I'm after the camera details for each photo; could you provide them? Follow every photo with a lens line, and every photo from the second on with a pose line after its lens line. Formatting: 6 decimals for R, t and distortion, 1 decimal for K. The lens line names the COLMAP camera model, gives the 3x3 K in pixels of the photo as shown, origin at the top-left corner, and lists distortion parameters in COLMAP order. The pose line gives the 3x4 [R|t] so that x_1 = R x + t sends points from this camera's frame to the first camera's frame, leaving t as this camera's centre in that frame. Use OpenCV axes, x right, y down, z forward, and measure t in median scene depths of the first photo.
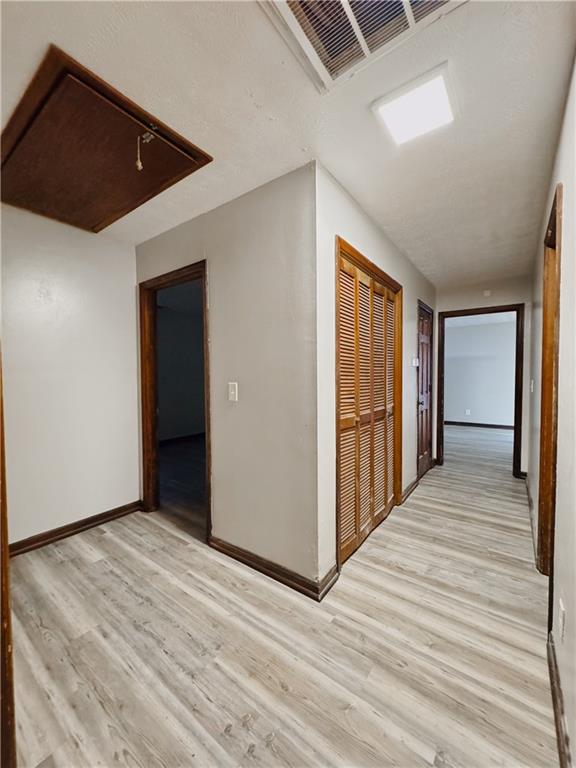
lens RADIAL K [[311.5, 0, 285.2], [0, 311.5, 383.1], [0, 0, 1]] dist [0.000866, -0.000563]
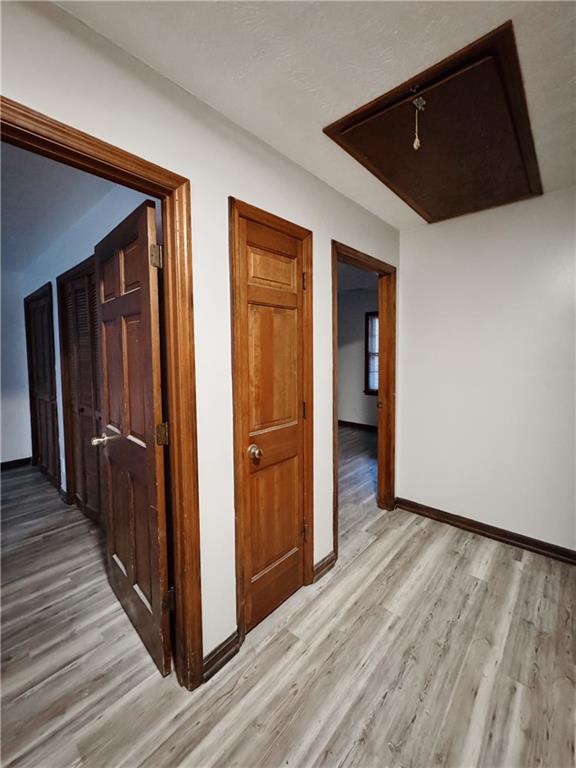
lens RADIAL K [[311.5, 0, 284.2], [0, 311.5, 365.9], [0, 0, 1]] dist [0.000866, -0.000563]
pose [[-0.088968, 0.053480, -0.994598, 0.426142], [-0.014915, 0.998374, 0.055017, -0.117382], [0.995923, 0.019729, -0.088026, 0.673070]]
